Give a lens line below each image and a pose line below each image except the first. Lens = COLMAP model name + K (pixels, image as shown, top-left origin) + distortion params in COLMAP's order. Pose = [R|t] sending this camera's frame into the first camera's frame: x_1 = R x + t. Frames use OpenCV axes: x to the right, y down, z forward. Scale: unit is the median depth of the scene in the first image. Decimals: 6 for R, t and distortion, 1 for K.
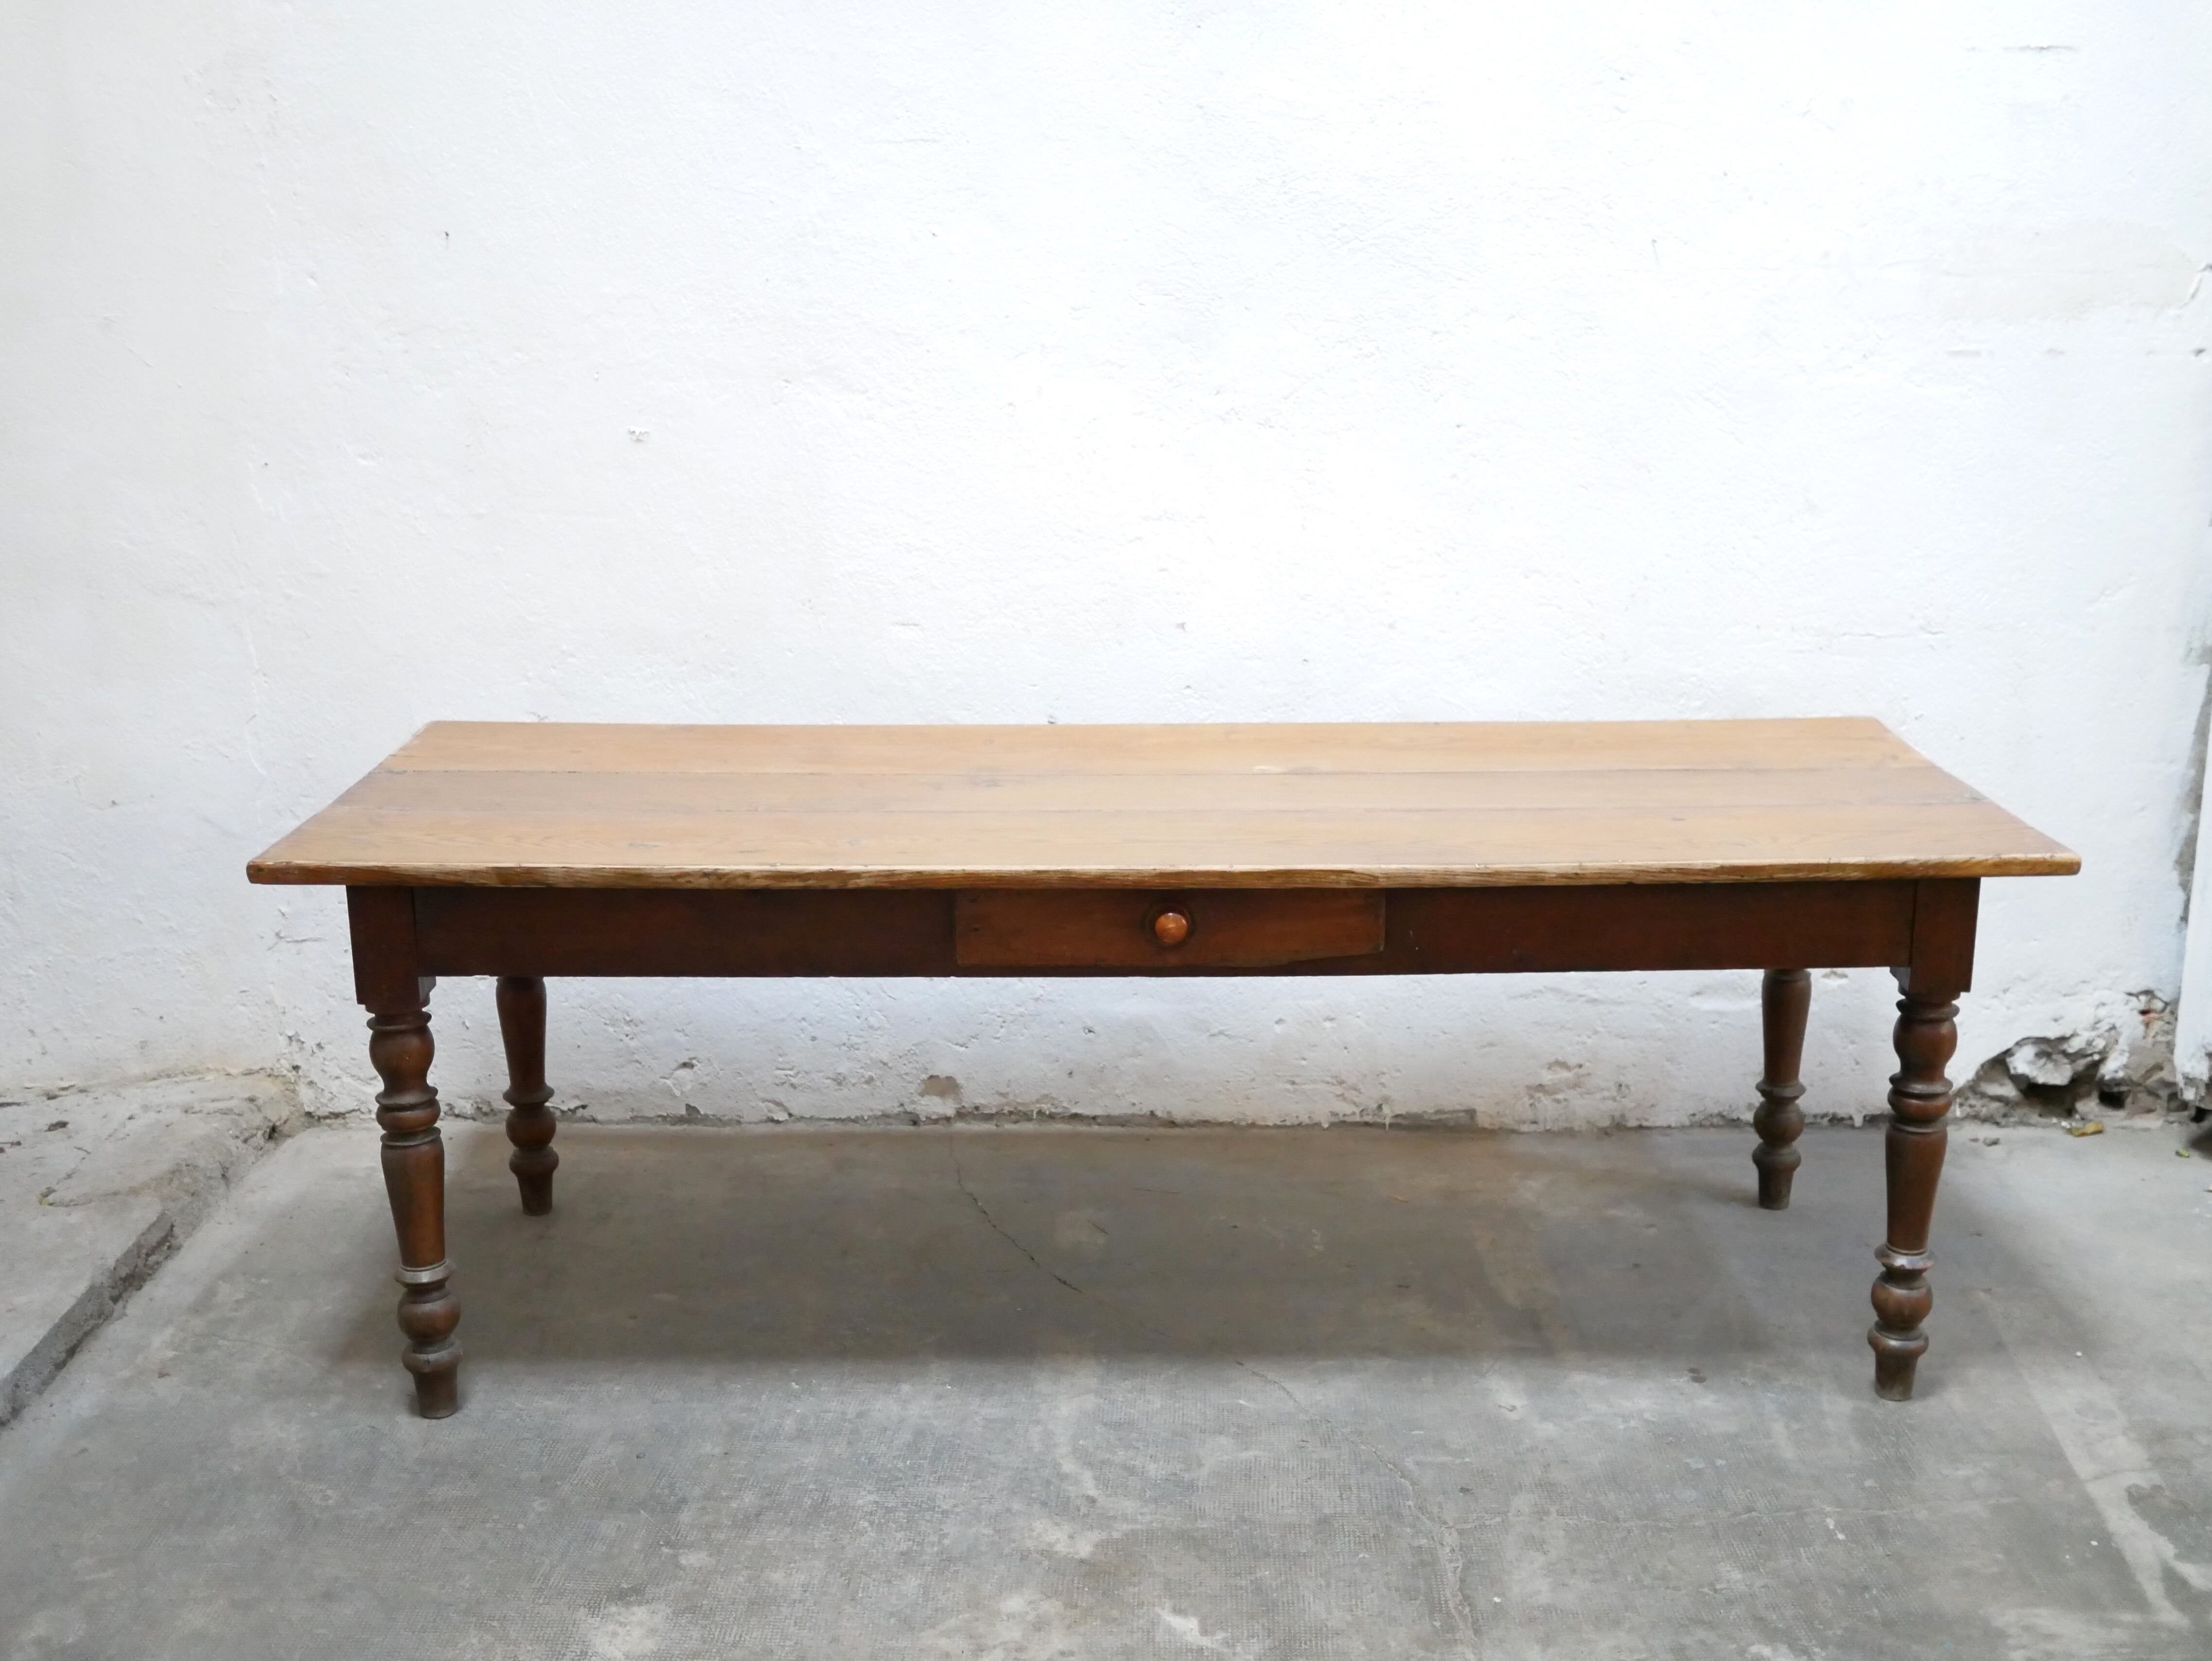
lens RADIAL K [[2506.6, 0, 1100.3], [0, 2506.6, 817.6], [0, 0, 1]] dist [-0.016265, 0.000000]
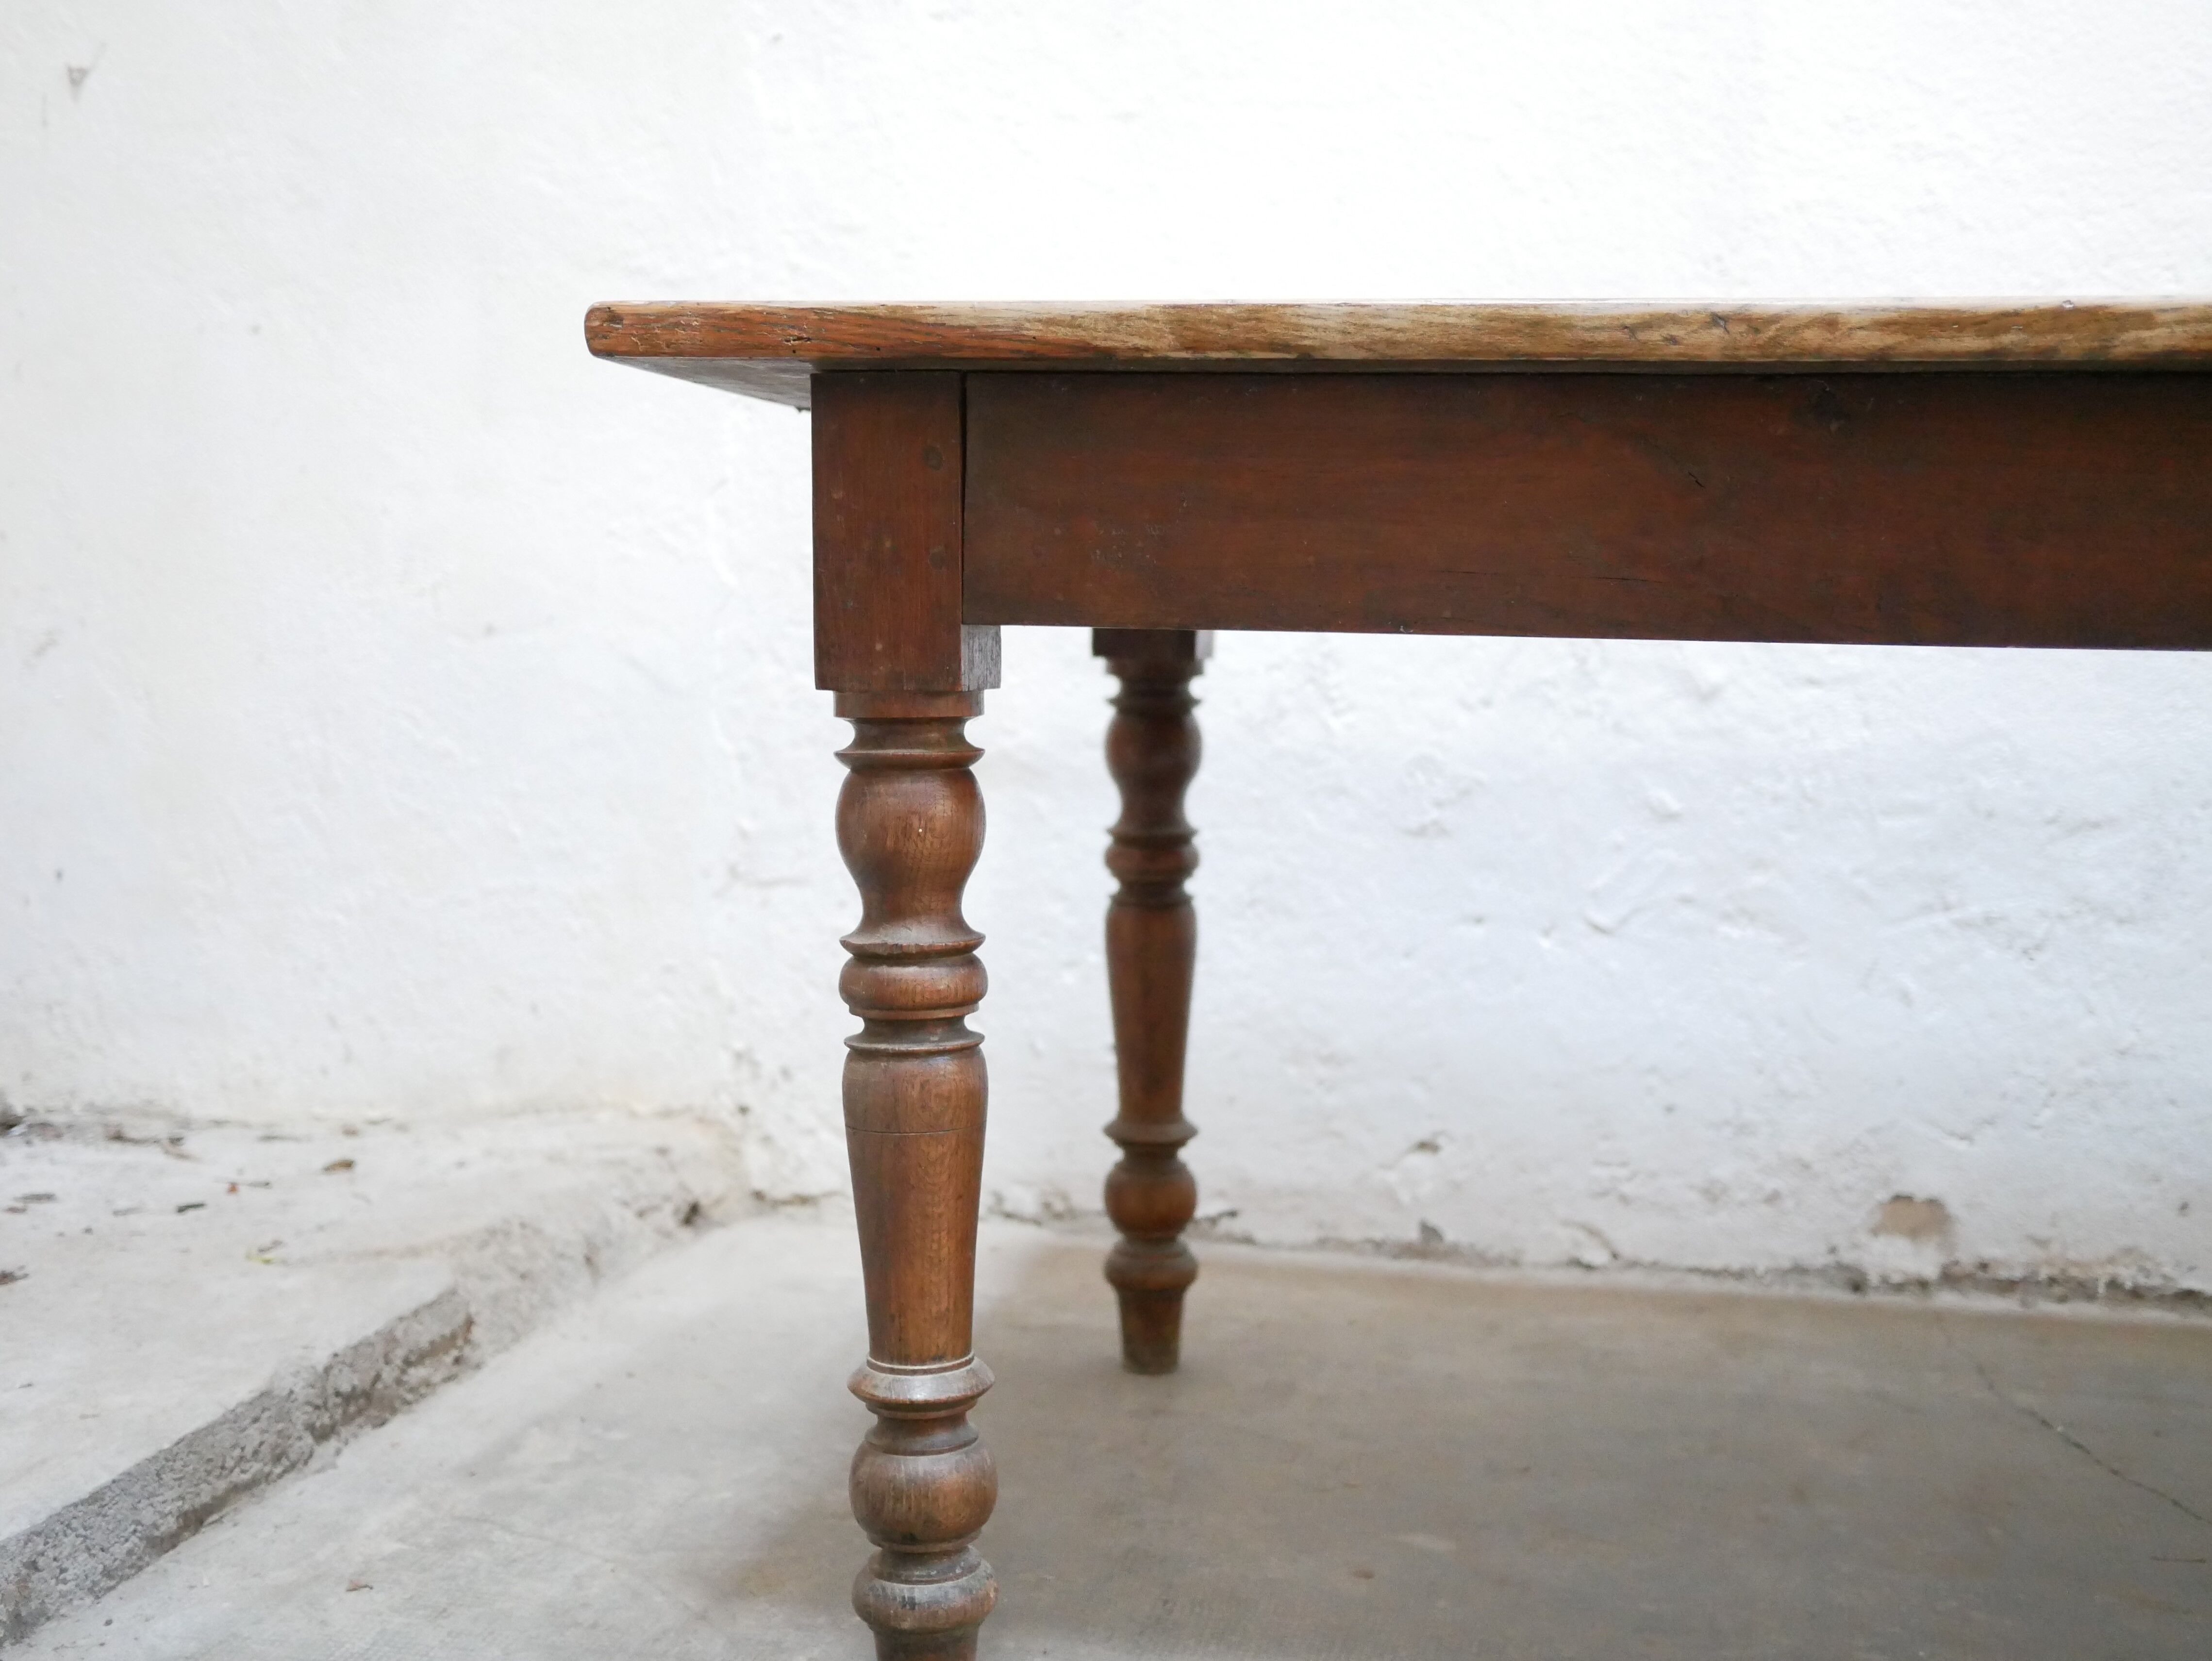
lens RADIAL K [[2502.3, 0, 1101.4], [0, 2502.3, 820.9], [0, 0, 1]] dist [-0.017133, 0.000000]
pose [[0.974763, 0.034177, -0.220611, -0.132700], [-0.068178, 0.986574, -0.148403, 0.130217], [0.212577, 0.159699, 0.964006, 0.514498]]
